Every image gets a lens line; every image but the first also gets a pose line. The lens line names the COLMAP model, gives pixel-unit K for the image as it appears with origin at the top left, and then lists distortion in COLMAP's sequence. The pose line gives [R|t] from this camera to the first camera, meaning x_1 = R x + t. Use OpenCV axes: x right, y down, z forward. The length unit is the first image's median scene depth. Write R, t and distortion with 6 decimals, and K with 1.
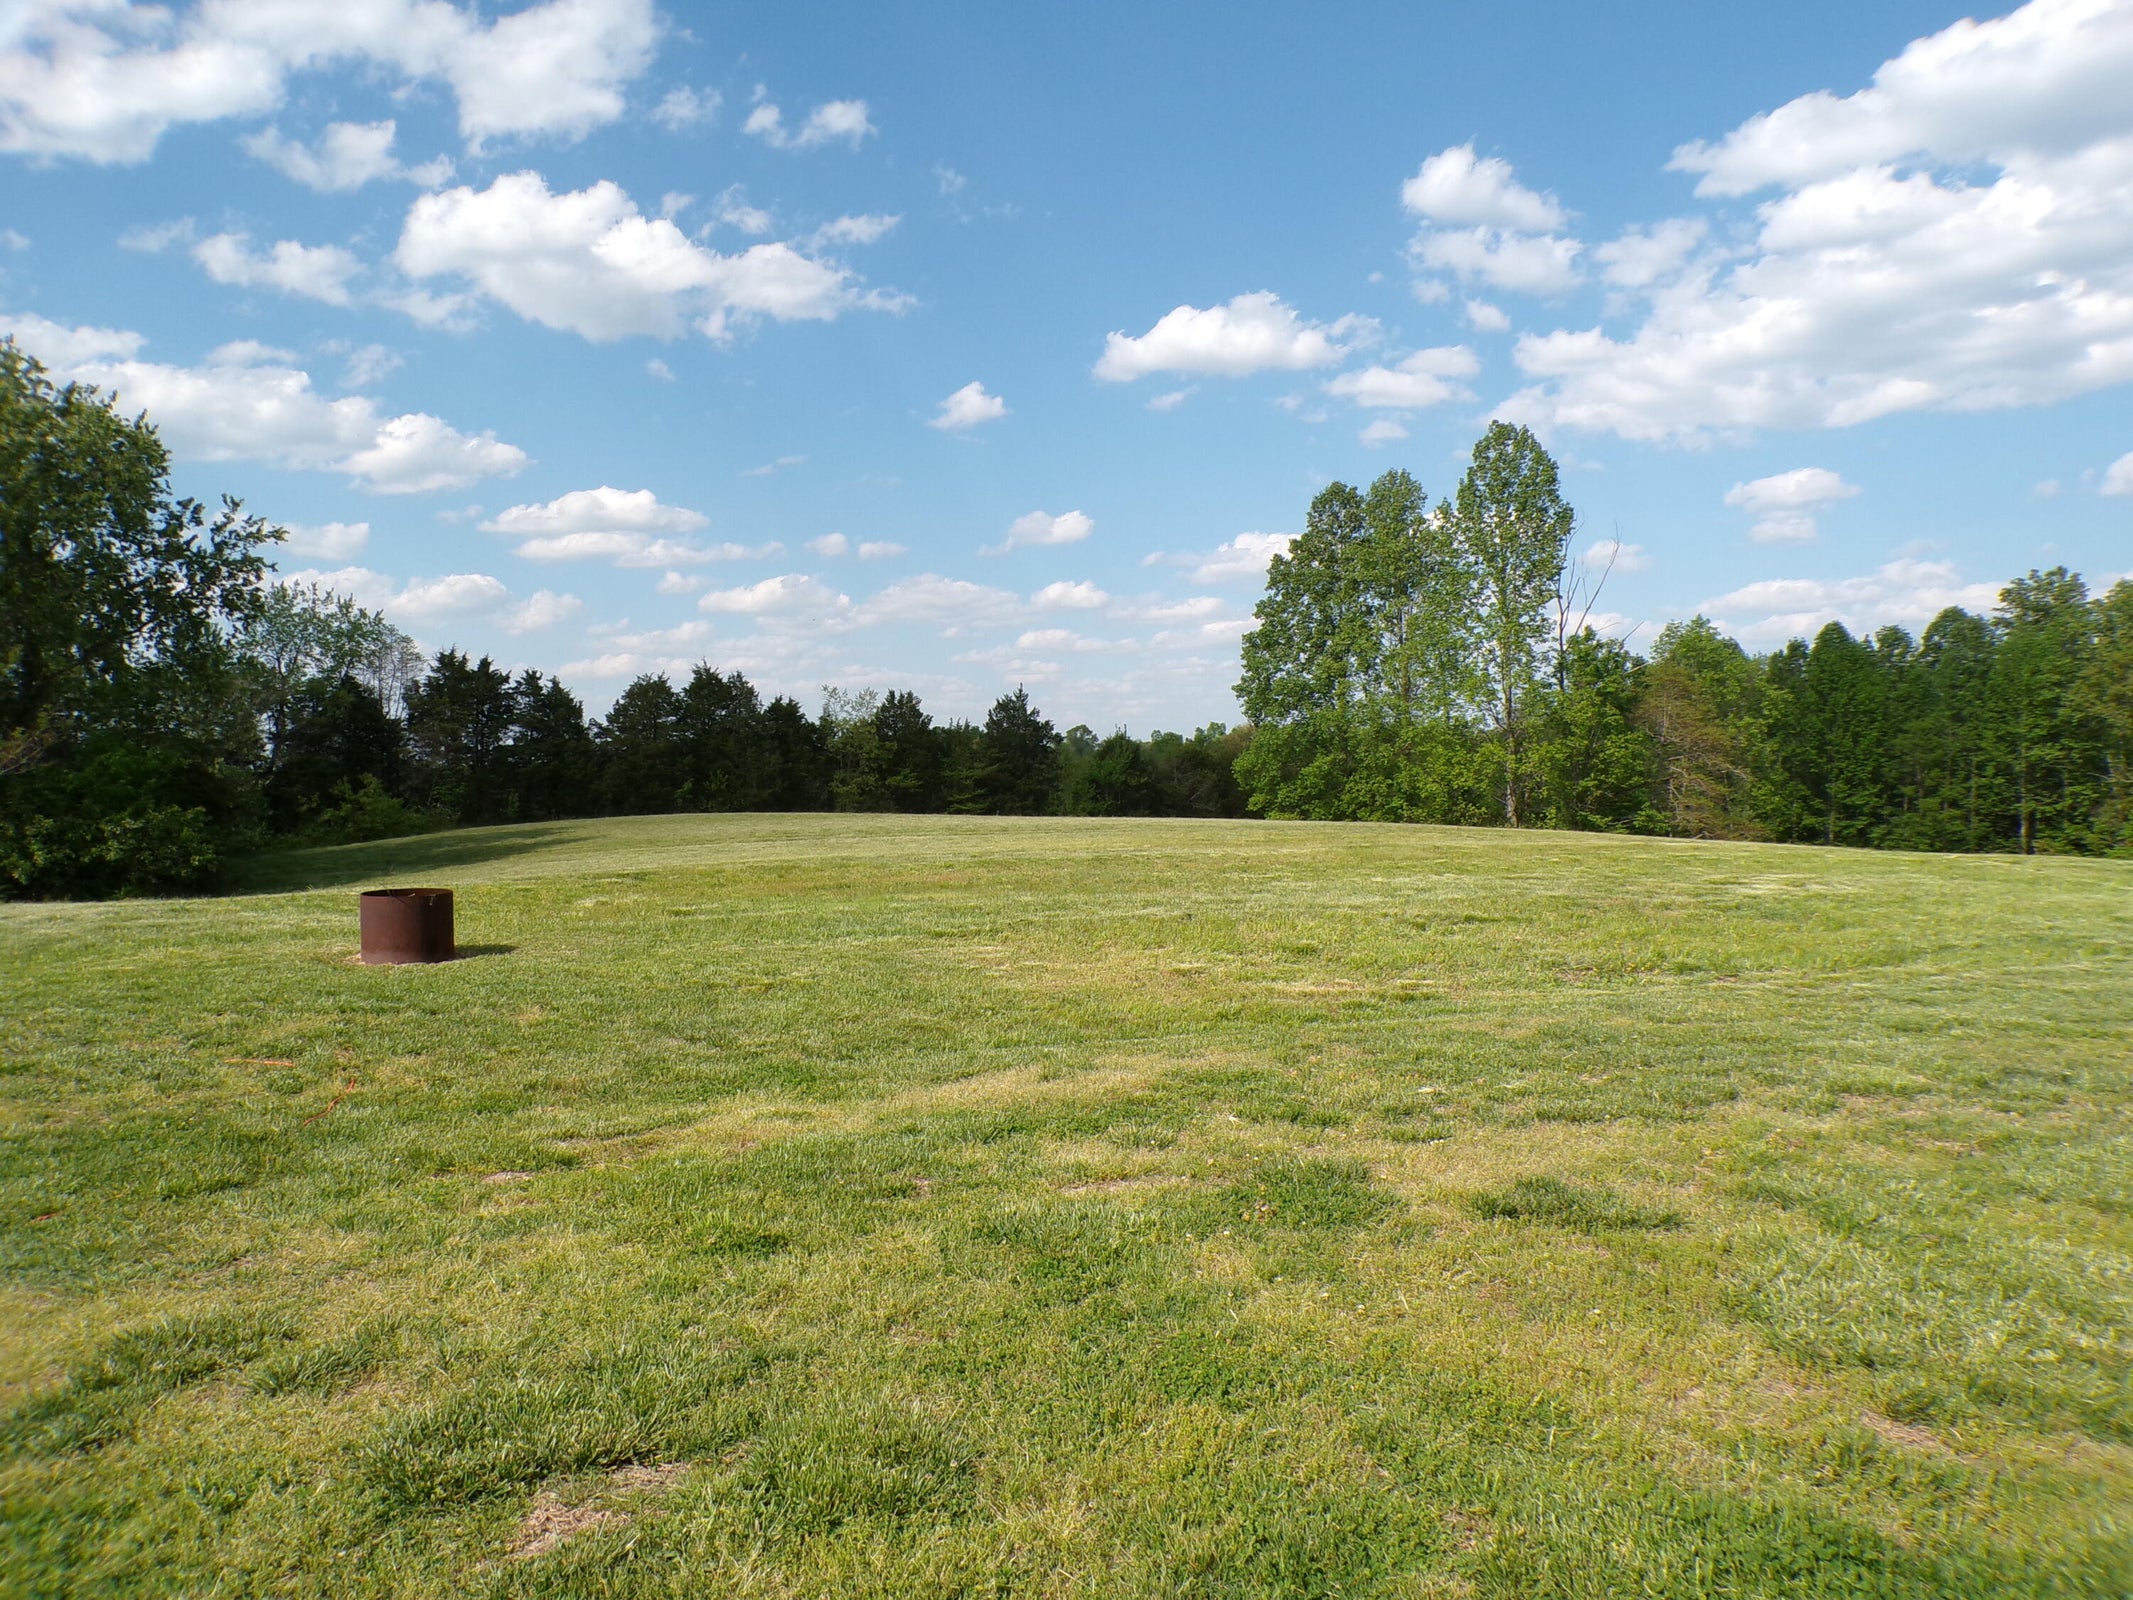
lens RADIAL K [[1438.3, 0, 1065.1], [0, 1438.3, 798.6], [0, 0, 1]] dist [-0.028429, 0.009220]
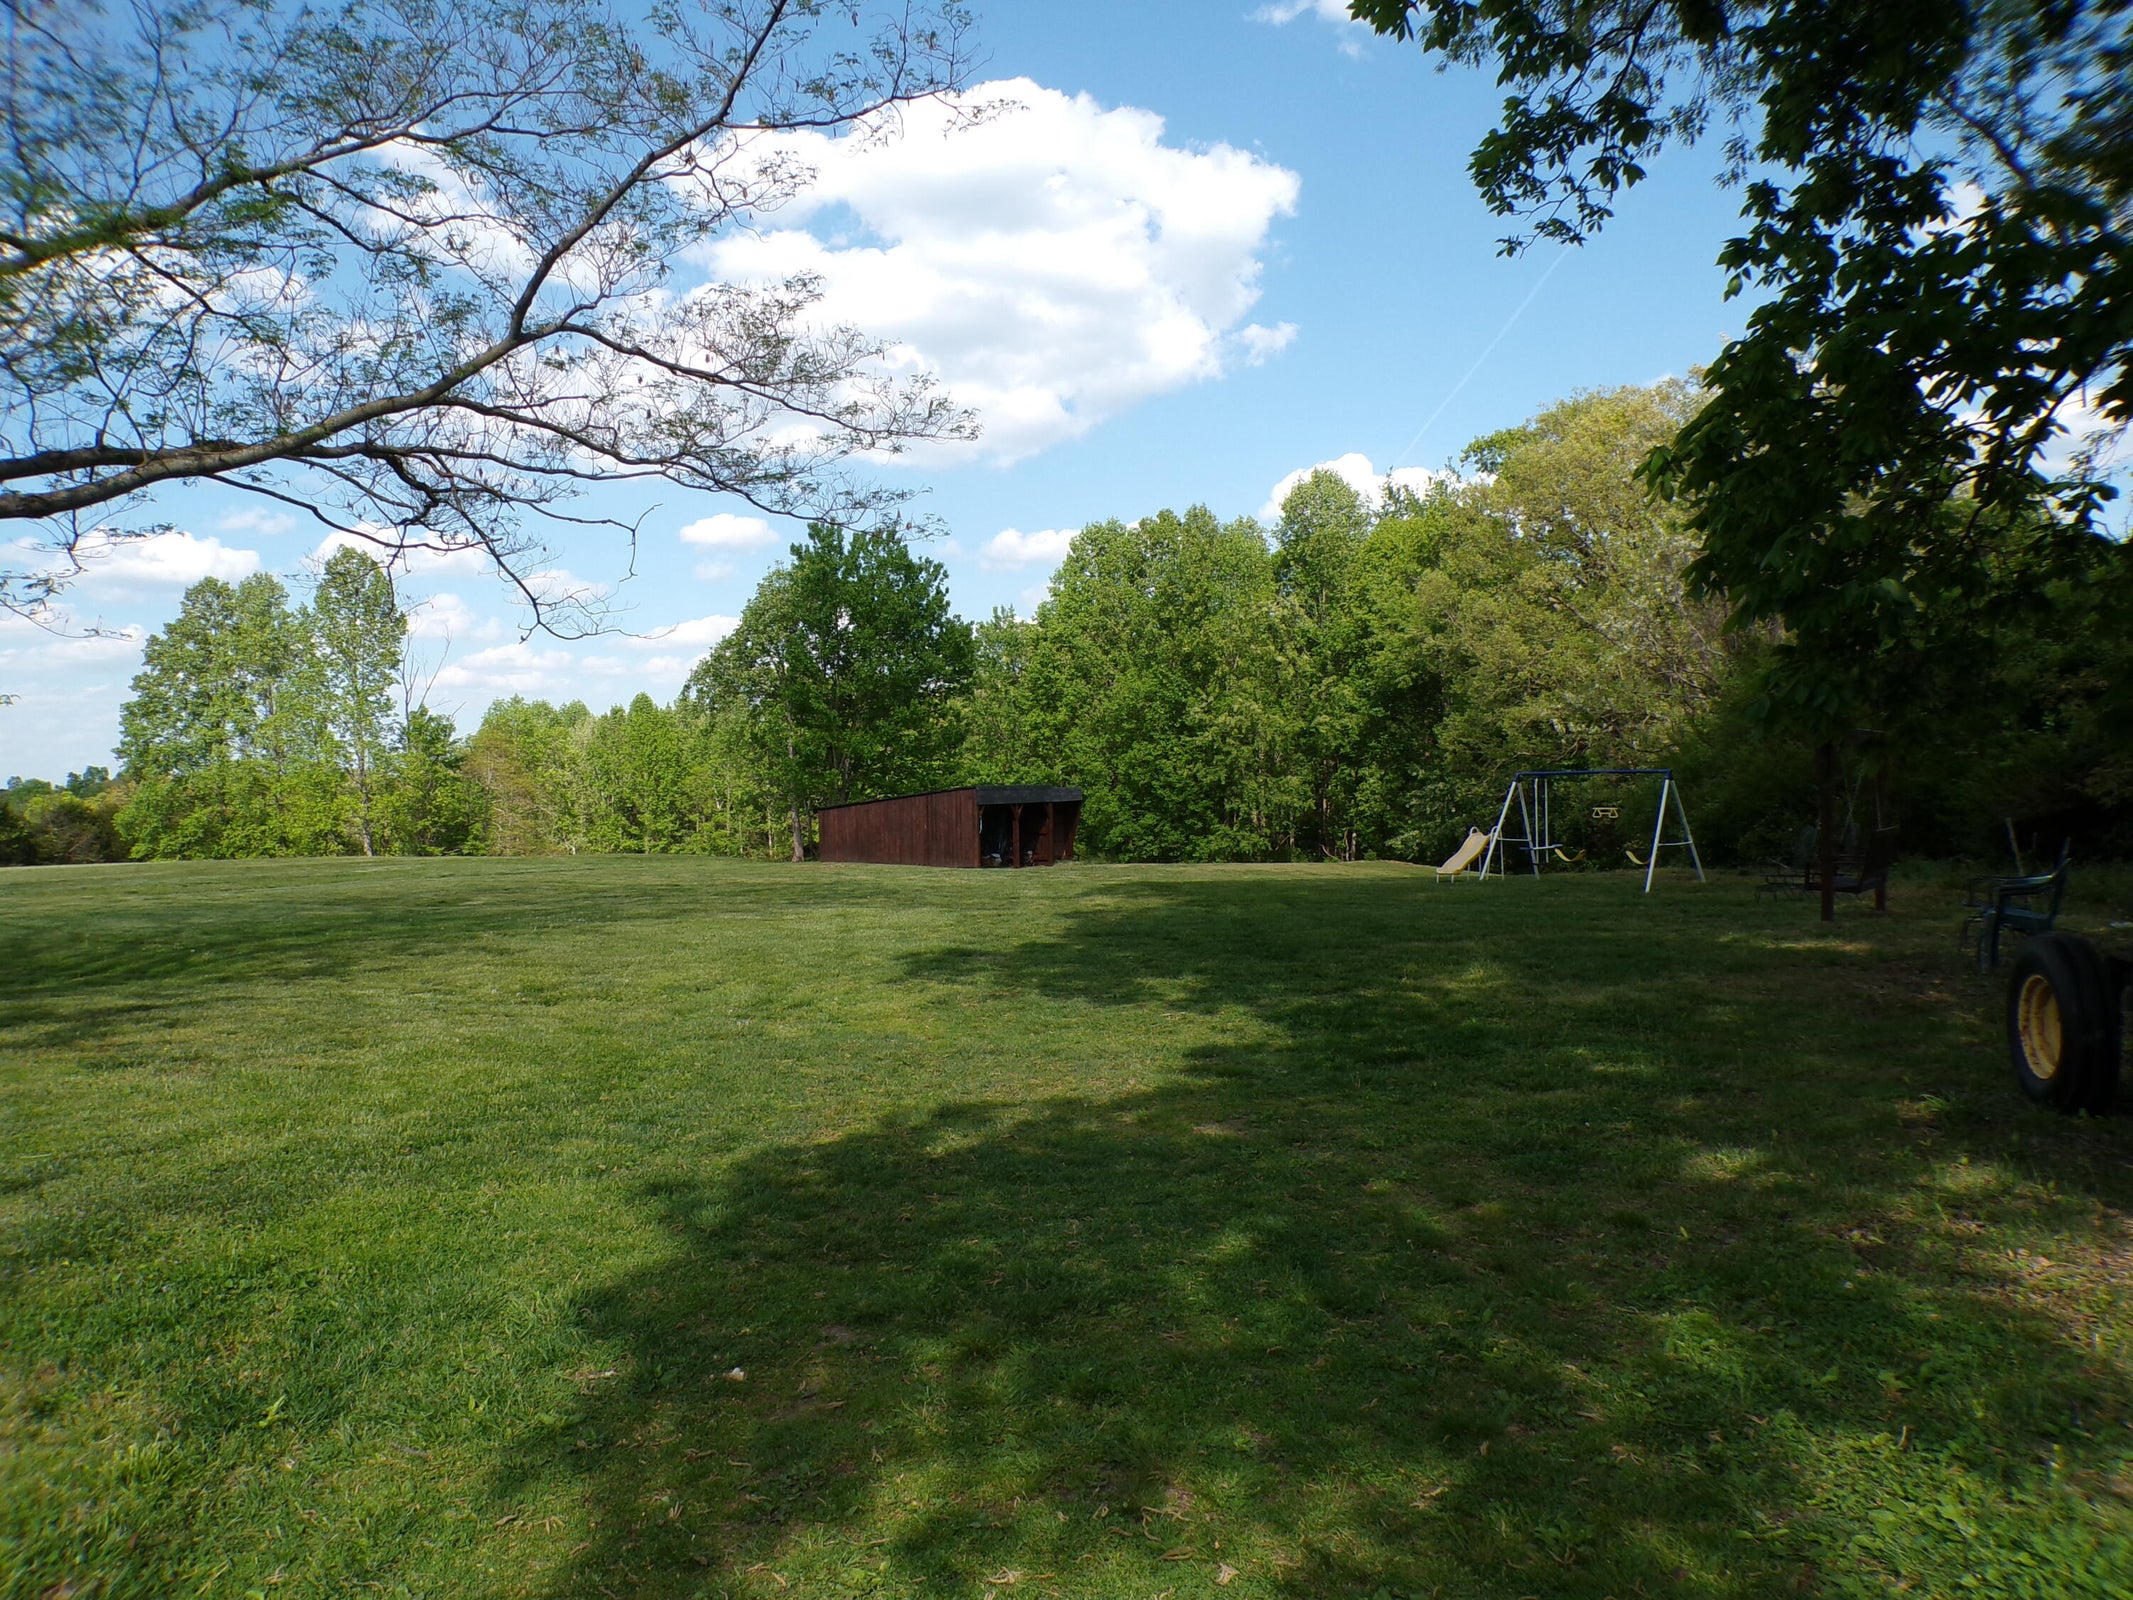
lens RADIAL K [[1438.3, 0, 1062.5], [0, 1438.3, 793.7], [0, 0, 1]] dist [-0.028429, 0.009220]
pose [[0.768816, -0.027861, 0.638863, -0.025133], [0.044812, 0.998942, -0.010364, 0.002103], [-0.637898, 0.036597, 0.769251, -0.351275]]
